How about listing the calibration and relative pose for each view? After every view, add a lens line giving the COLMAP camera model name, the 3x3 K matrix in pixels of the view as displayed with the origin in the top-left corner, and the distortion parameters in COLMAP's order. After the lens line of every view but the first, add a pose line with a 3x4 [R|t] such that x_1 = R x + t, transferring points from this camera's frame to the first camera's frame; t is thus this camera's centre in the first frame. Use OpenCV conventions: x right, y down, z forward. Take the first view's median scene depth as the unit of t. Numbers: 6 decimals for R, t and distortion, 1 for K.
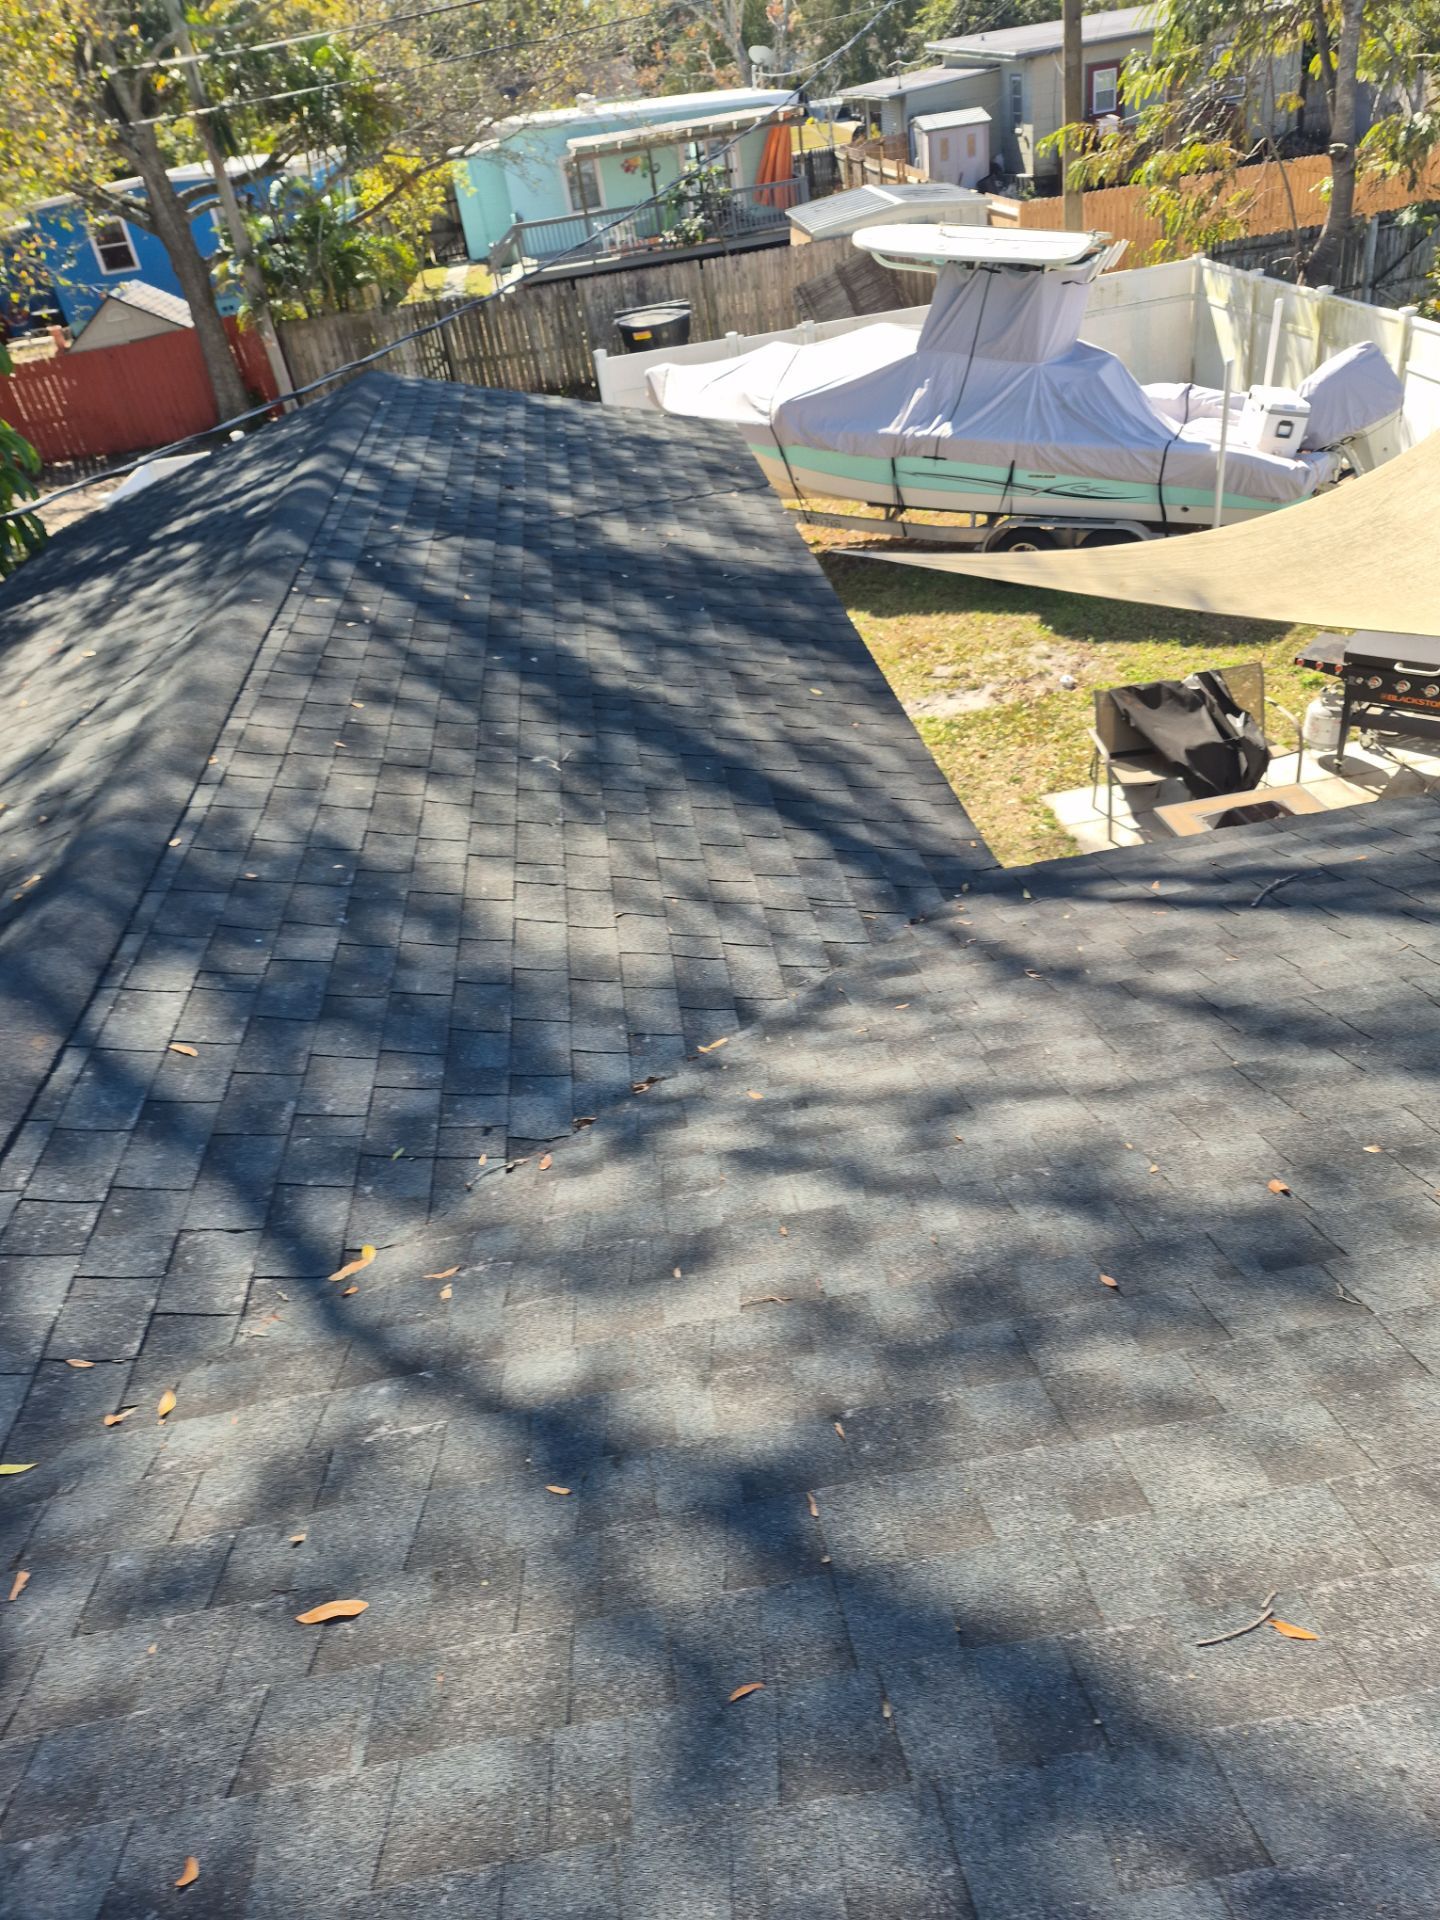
lens RADIAL K [[1355.7, 0, 755.1], [0, 1355.7, 1029.3], [0, 0, 1]] dist [0.068609, -0.059972]
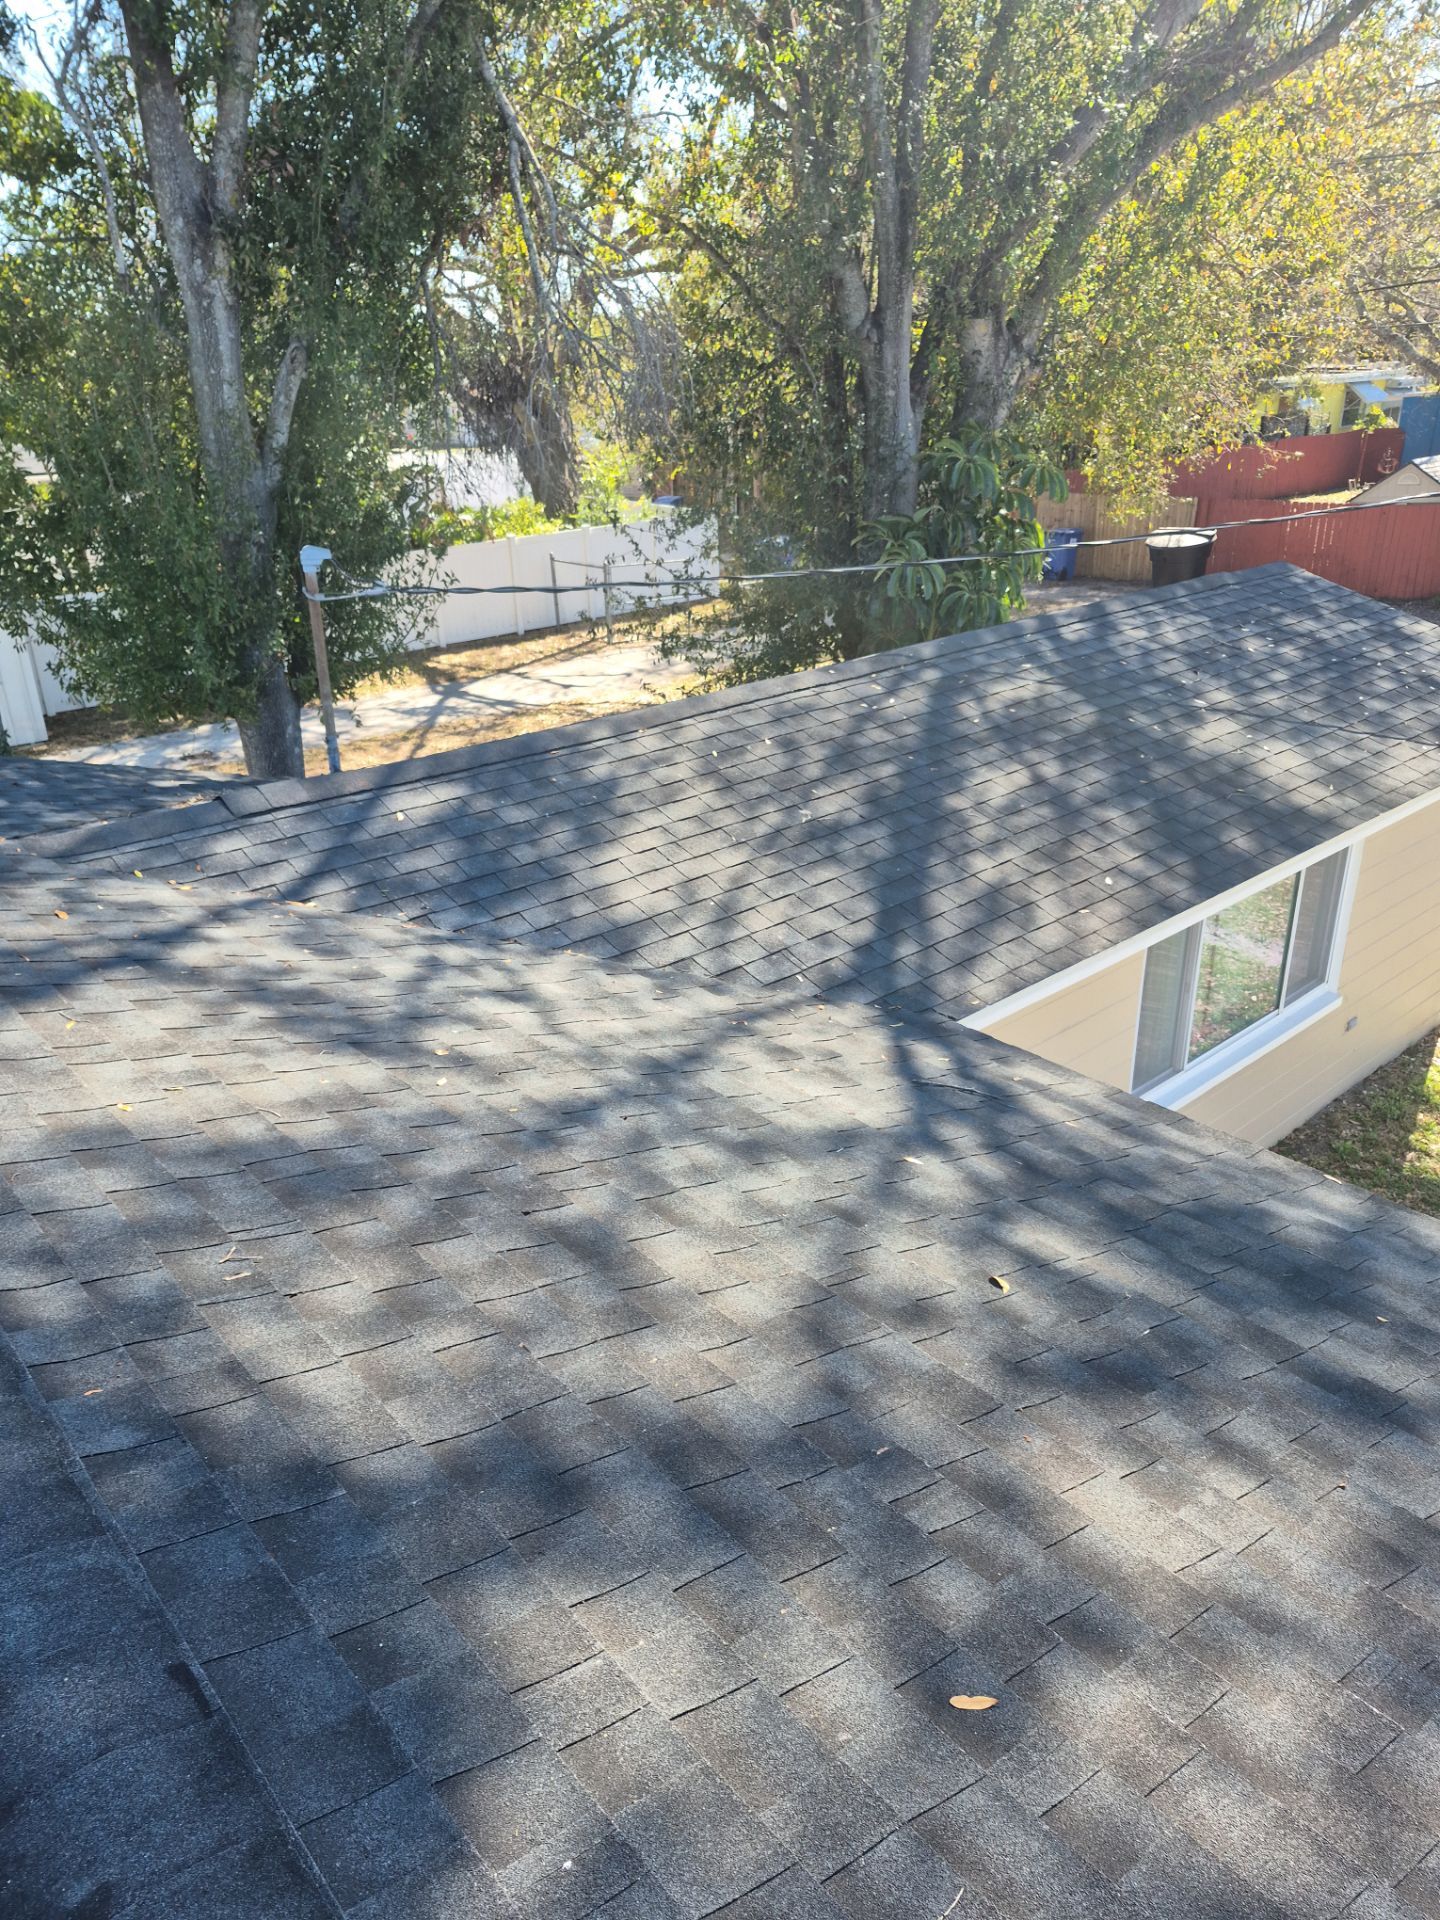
lens RADIAL K [[1370.2, 0, 720.0], [0, 1370.2, 960.0], [0, 0, 1]] dist [0.086020, -0.118218]
pose [[0.518768, 0.447144, -0.728658, 0.852532], [-0.524378, 0.839582, 0.141883, -0.206229], [0.675210, 0.308488, 0.670020, 0.005910]]
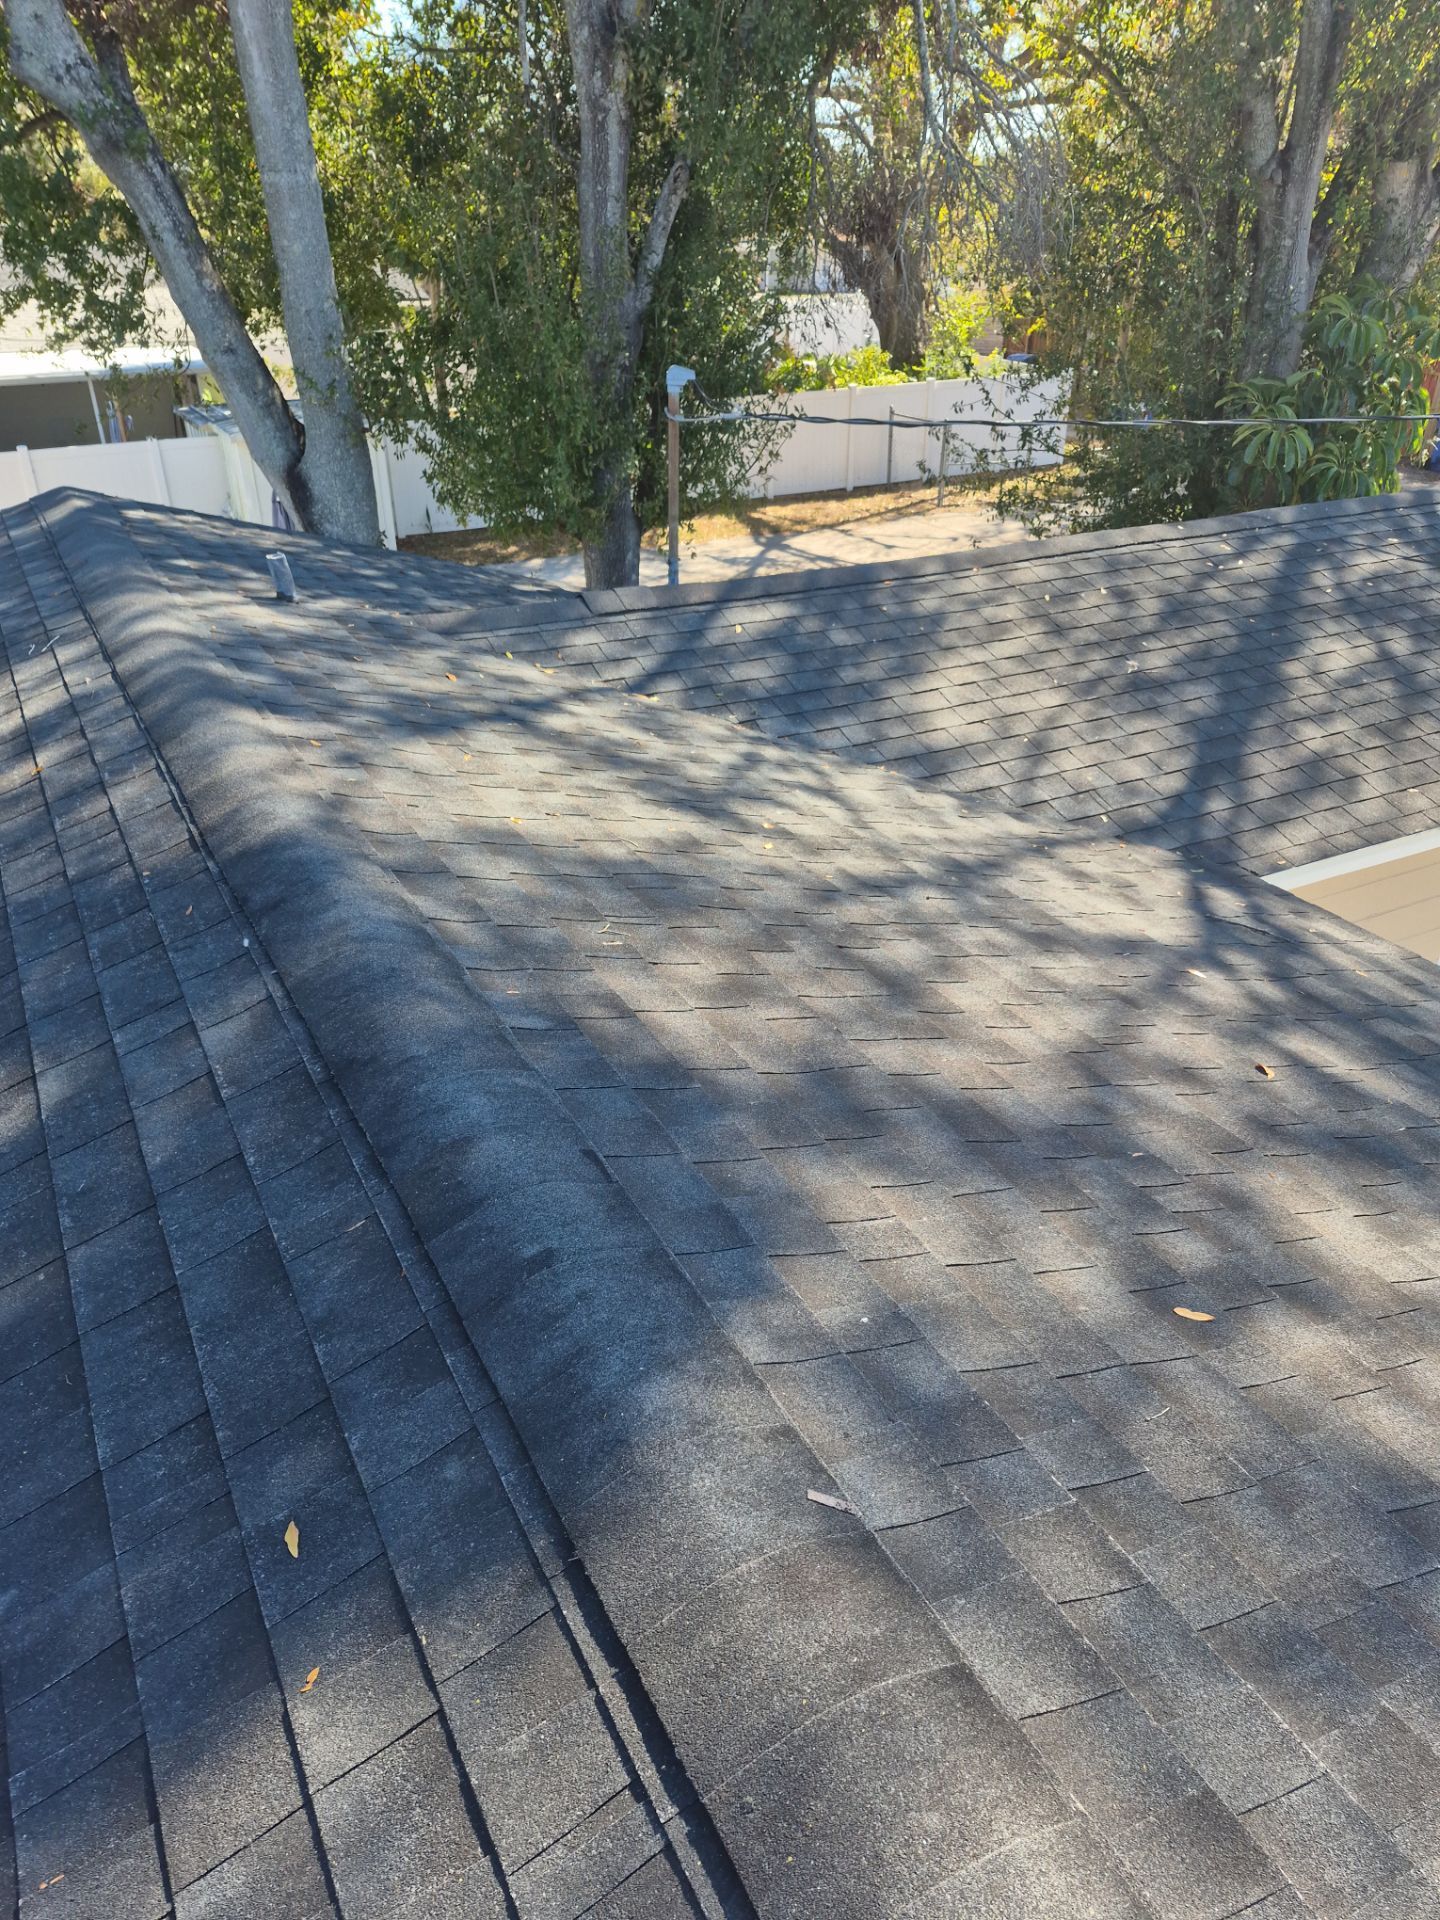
lens RADIAL K [[1392.8, 0, 728.2], [0, 1392.8, 992.3], [0, 0, 1]] dist [0.069298, -0.075240]
pose [[0.314418, 0.575592, -0.754874, 0.946590], [-0.583626, 0.744369, 0.324492, -0.157486], [0.748680, 0.338538, 0.569974, -0.048394]]
